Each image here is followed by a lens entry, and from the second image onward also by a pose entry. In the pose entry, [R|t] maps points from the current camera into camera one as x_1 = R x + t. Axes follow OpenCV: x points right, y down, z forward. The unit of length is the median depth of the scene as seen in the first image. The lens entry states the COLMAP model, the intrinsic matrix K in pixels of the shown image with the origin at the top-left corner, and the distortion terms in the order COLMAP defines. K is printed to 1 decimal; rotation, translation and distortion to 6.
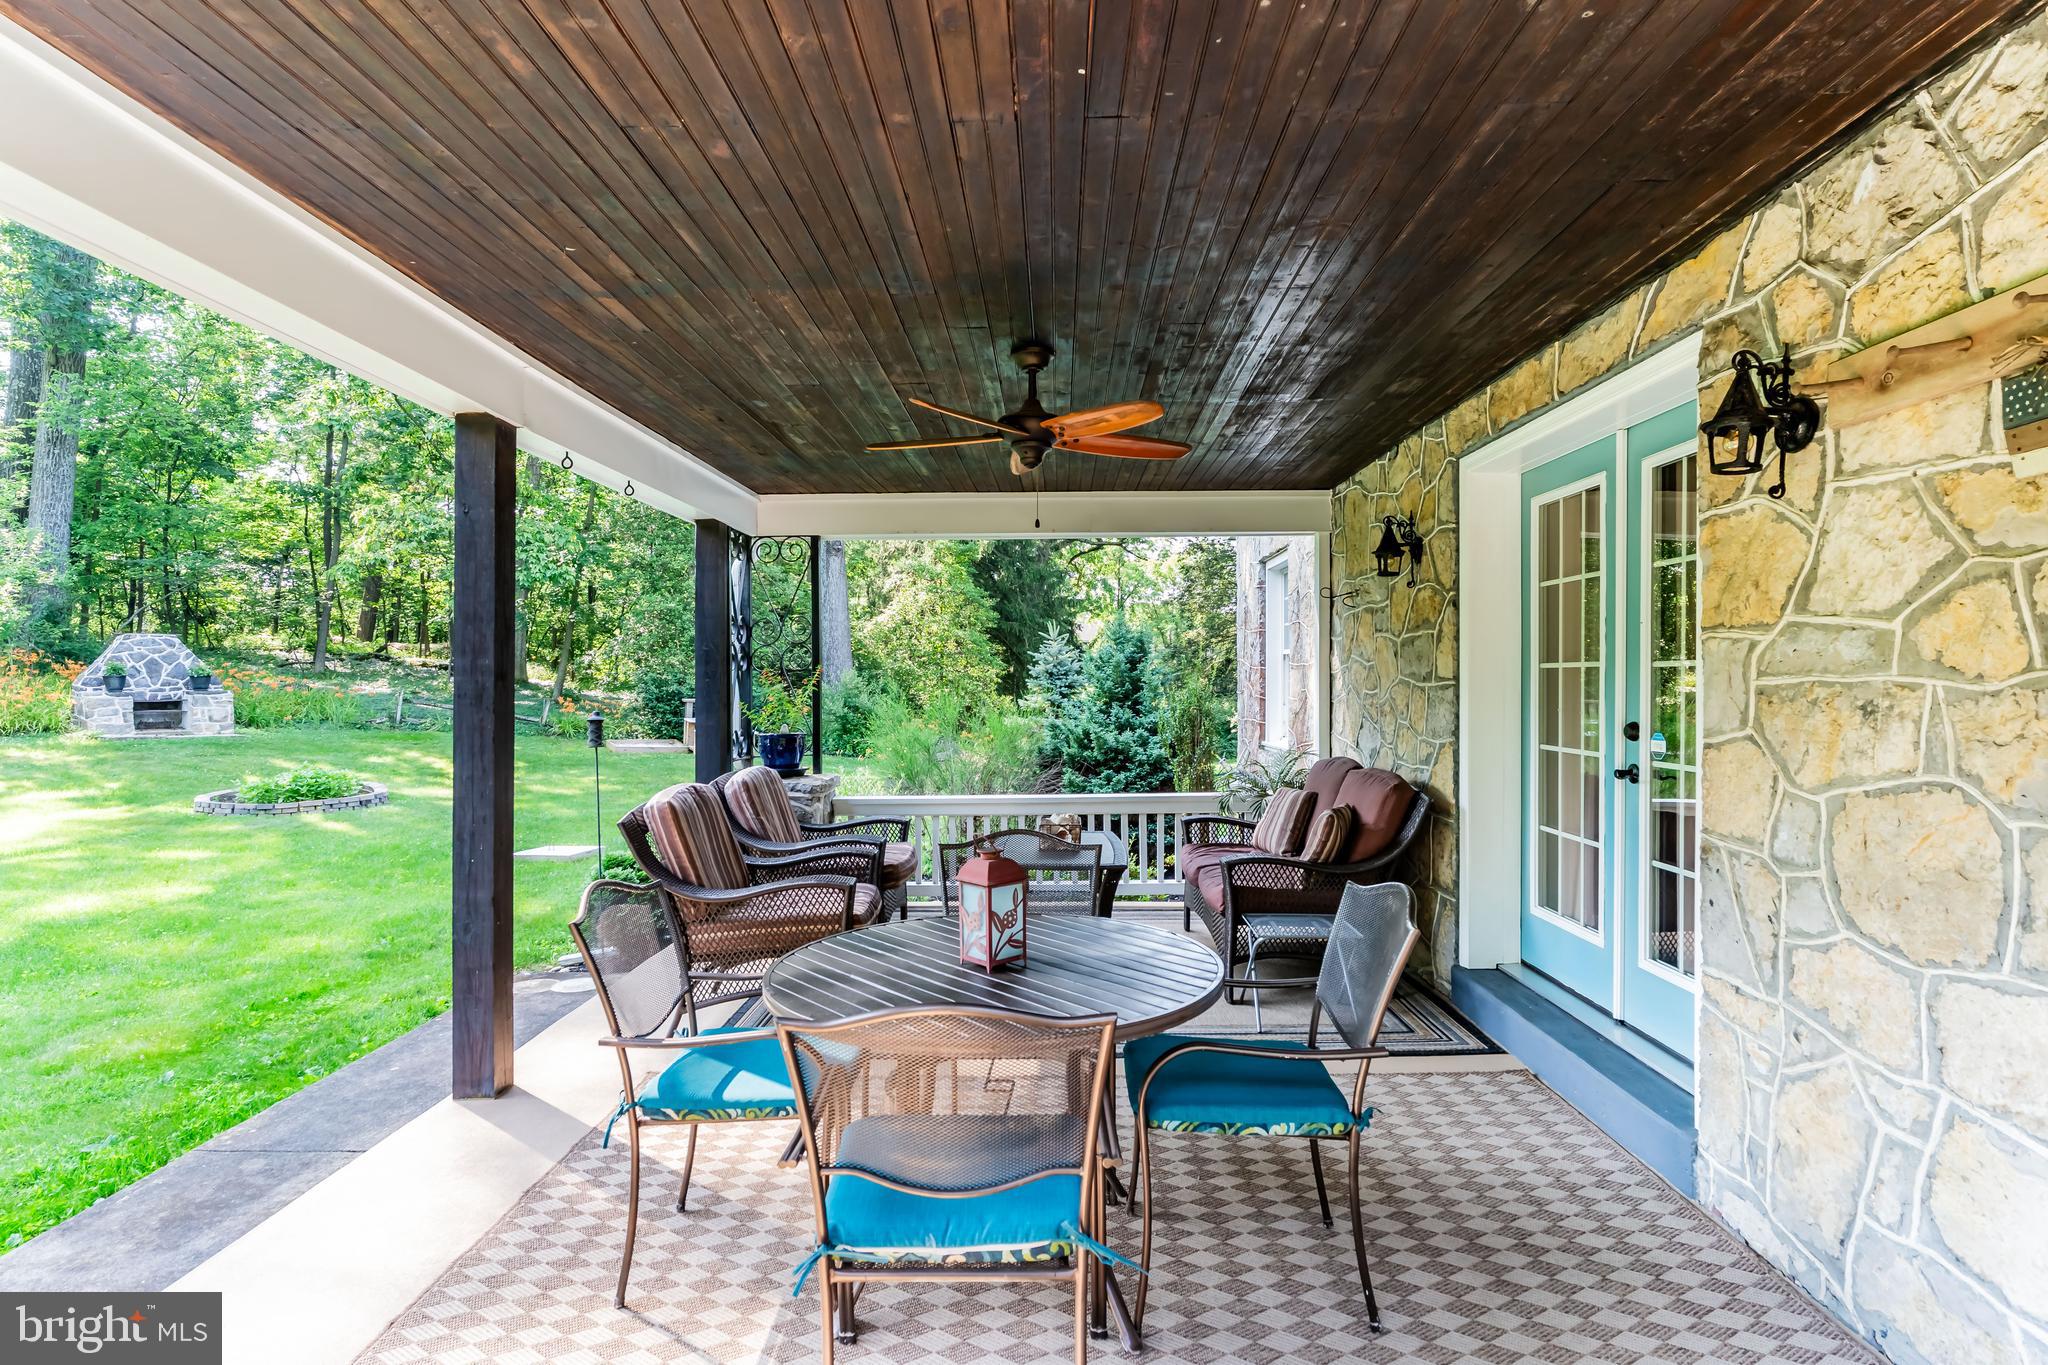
lens RADIAL K [[1072.4, 0, 1033.7], [0, 1072.4, 692.5], [0, 0, 1]] dist [-0.003328, -0.000366]
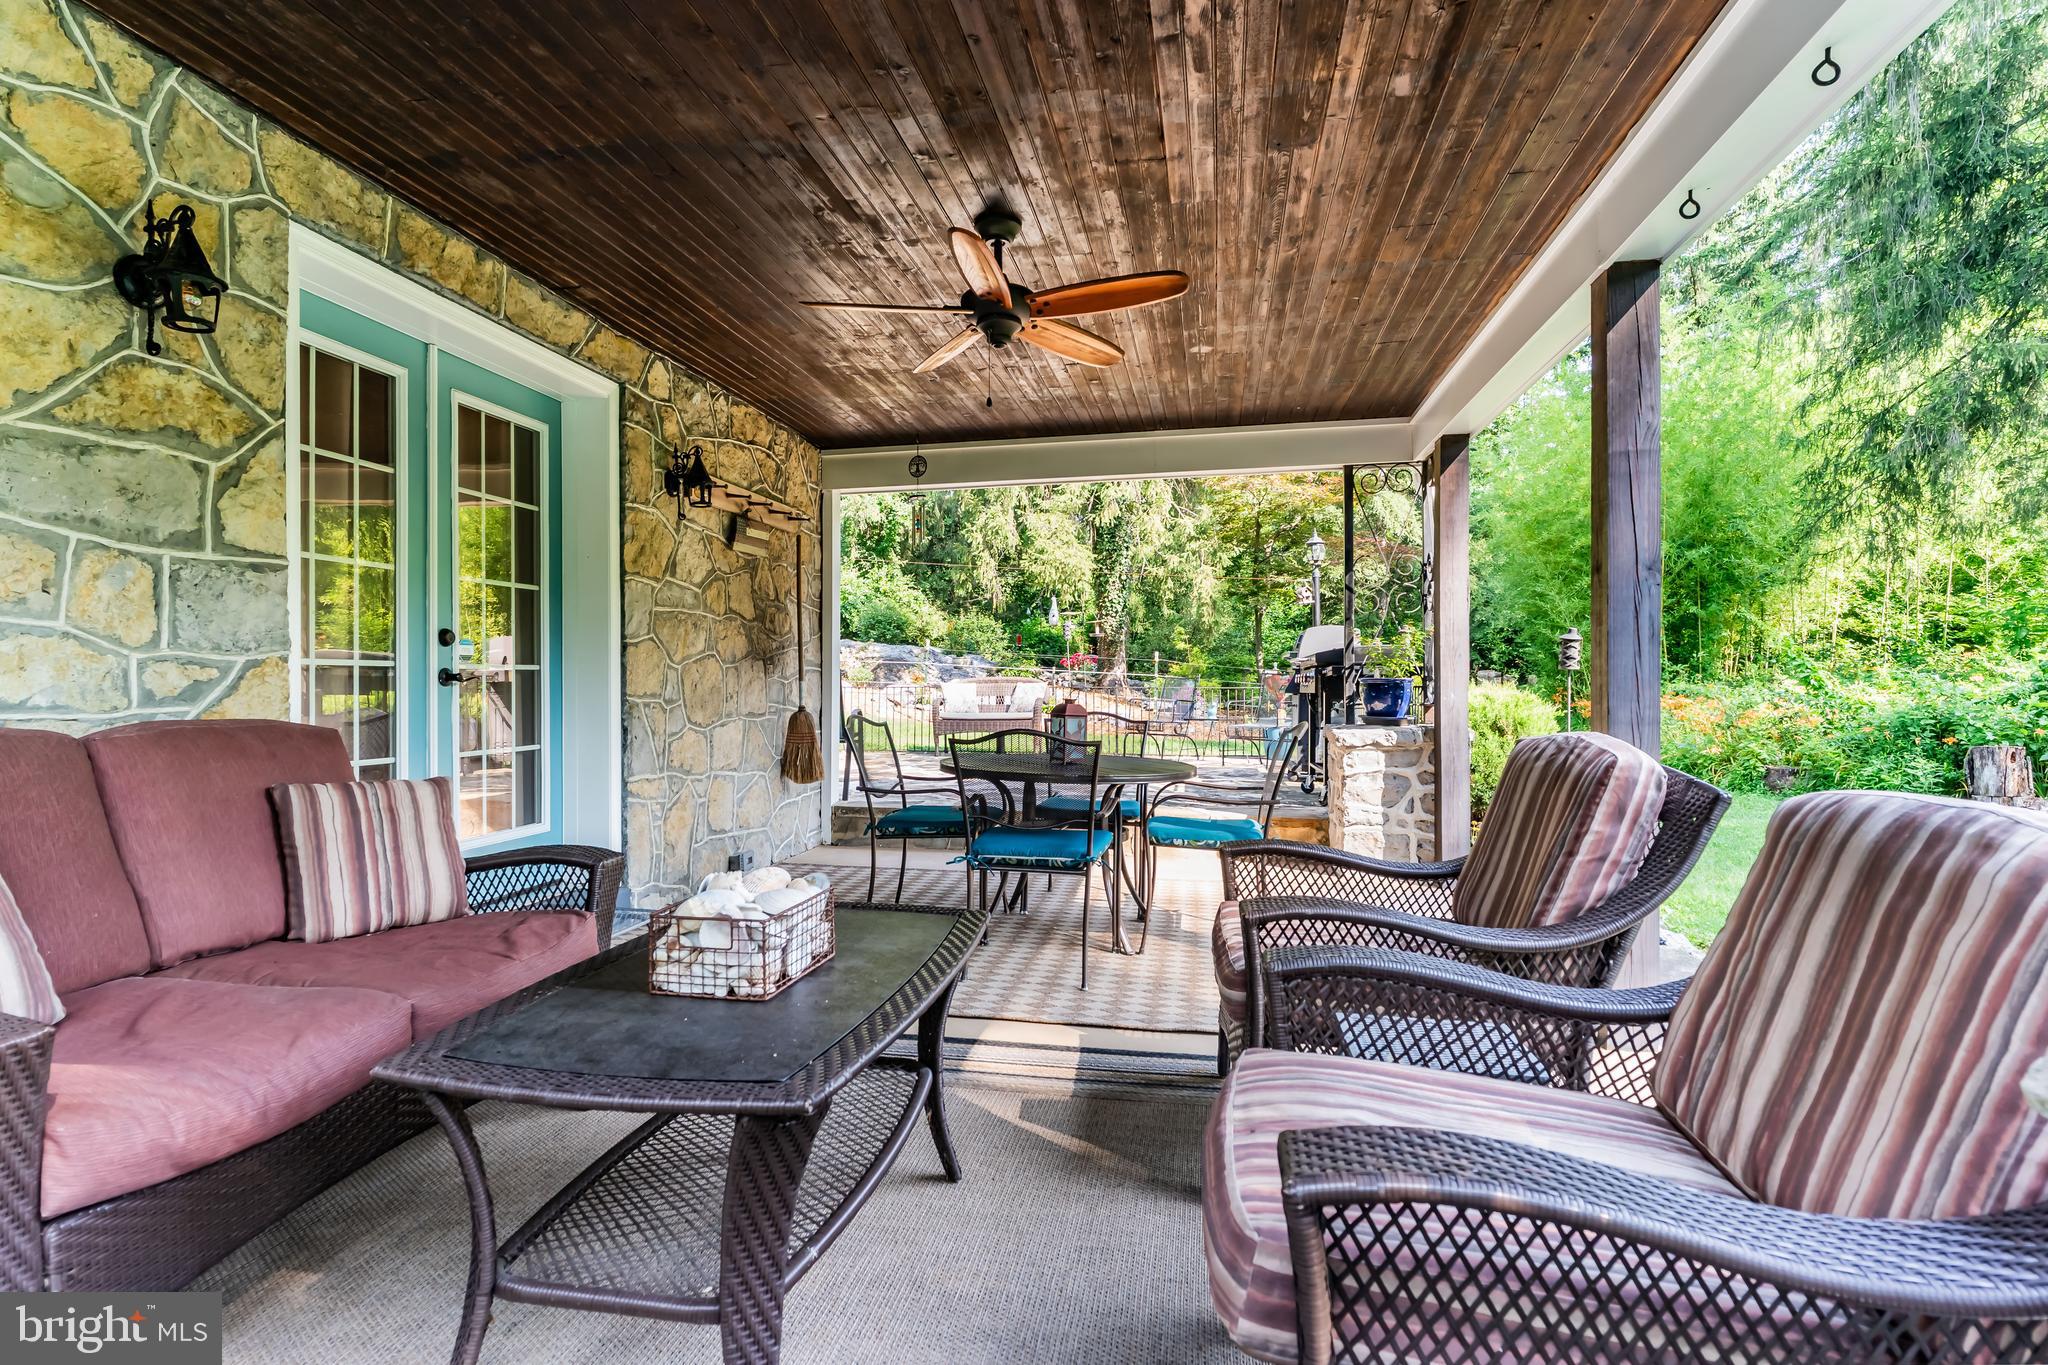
lens RADIAL K [[1072.4, 0, 1033.7], [0, 1072.4, 692.5], [0, 0, 1]] dist [-0.003328, -0.000366]
pose [[-0.990033, 0.002709, 0.140810, -0.242647], [0.004905, 0.999872, 0.015248, 0.114096], [-0.140751, 0.015787, -0.989919, 2.824528]]
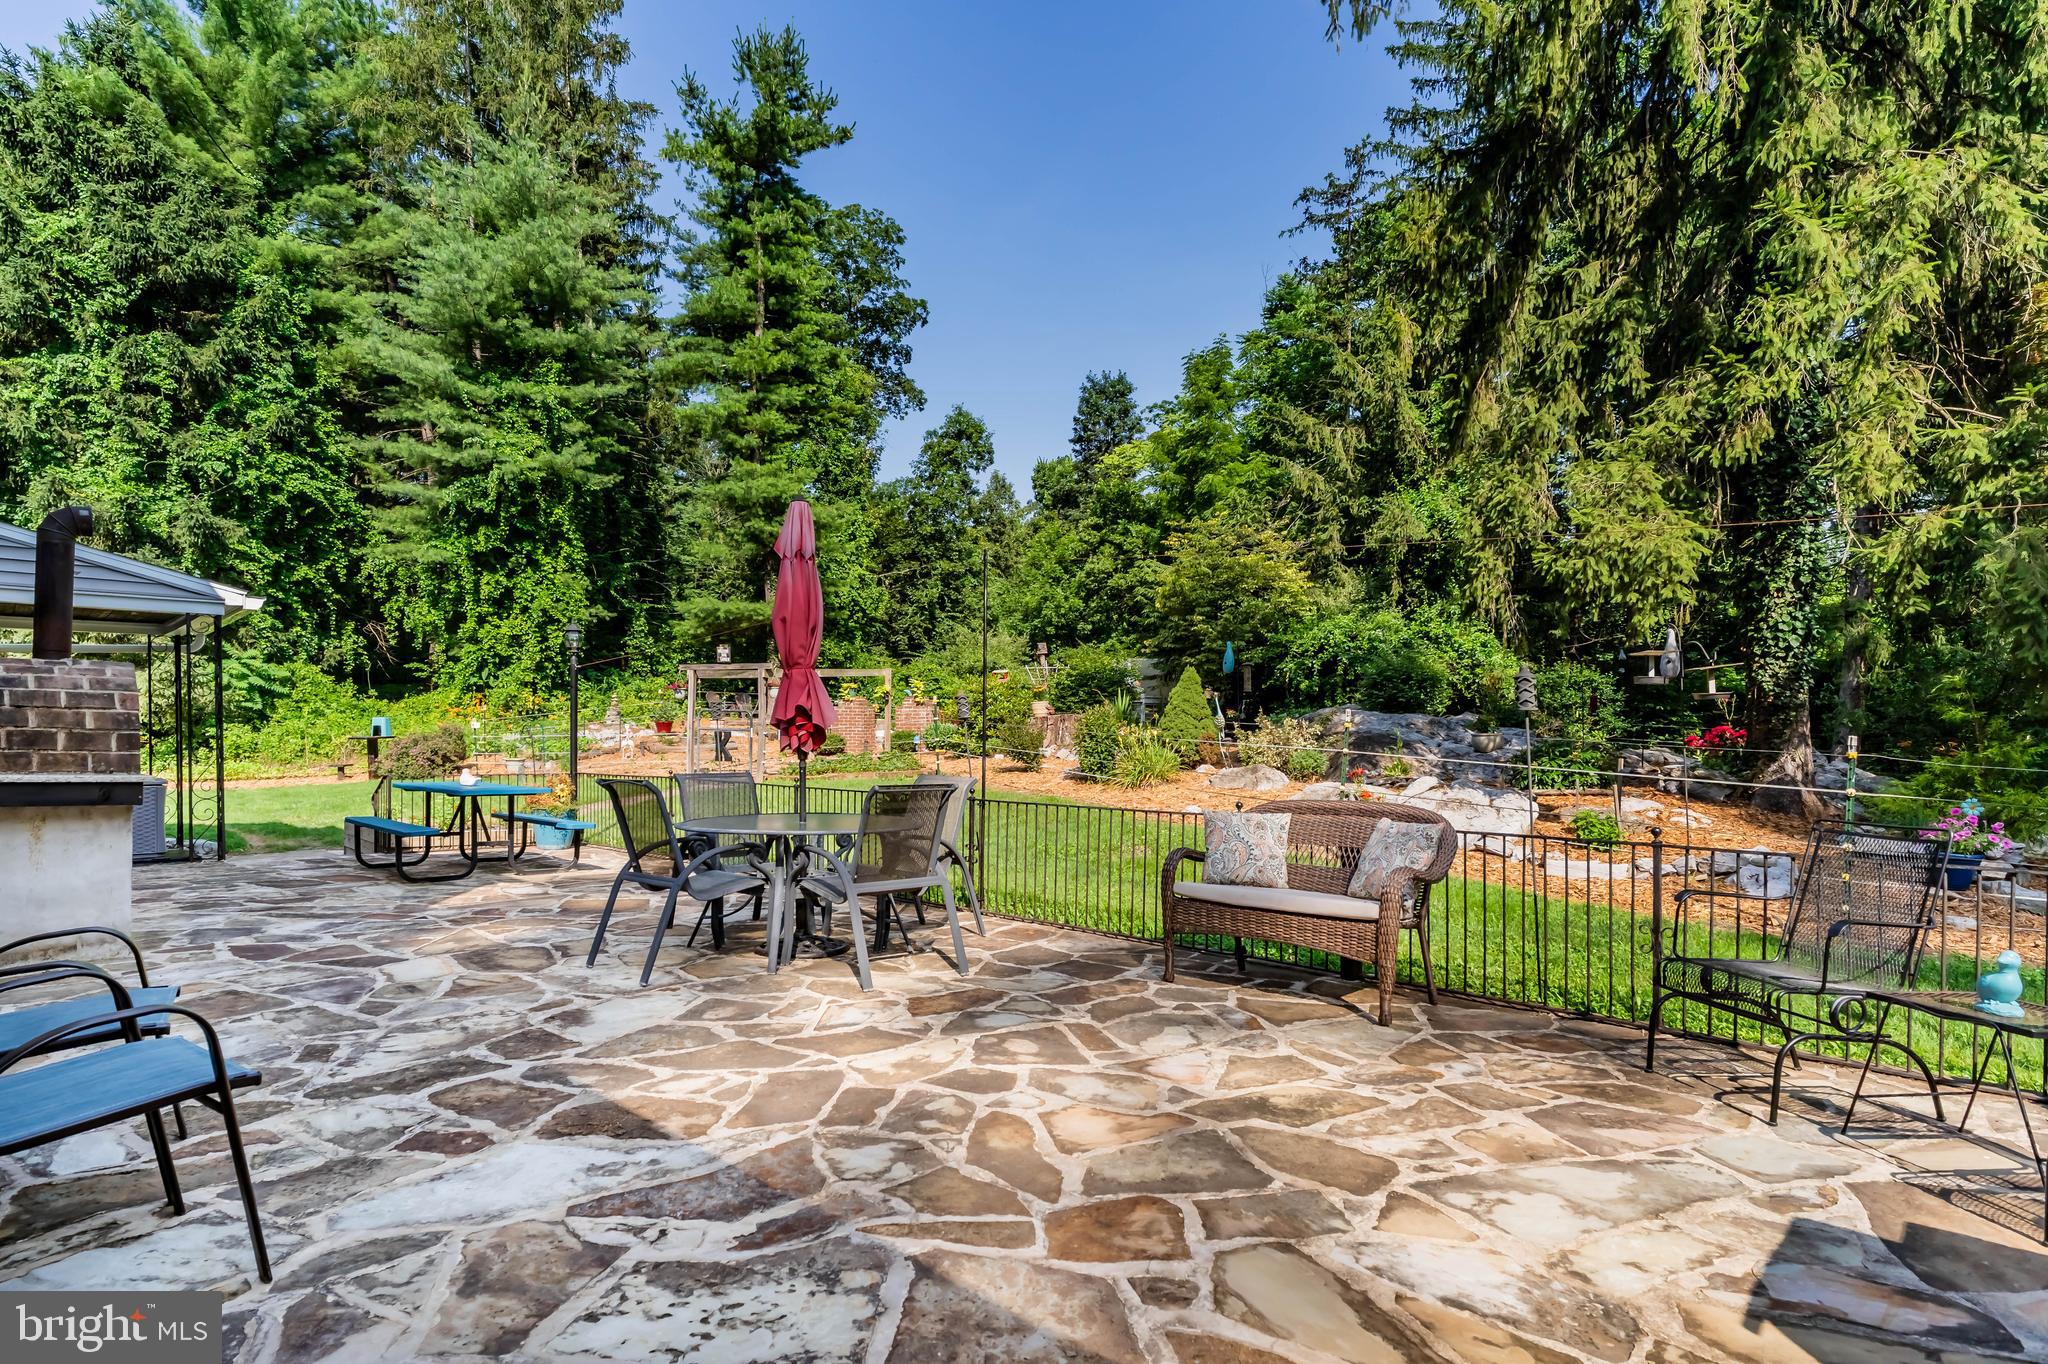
lens RADIAL K [[1070.8, 0, 1013.7], [0, 1070.8, 743.0], [0, 0, 1]] dist [-0.001408, -0.000316]
pose [[-0.727070, -0.003791, 0.686553, -0.269532], [-0.001177, 0.999990, 0.004275, 0.087175], [-0.686562, 0.002300, -0.727067, 2.189836]]
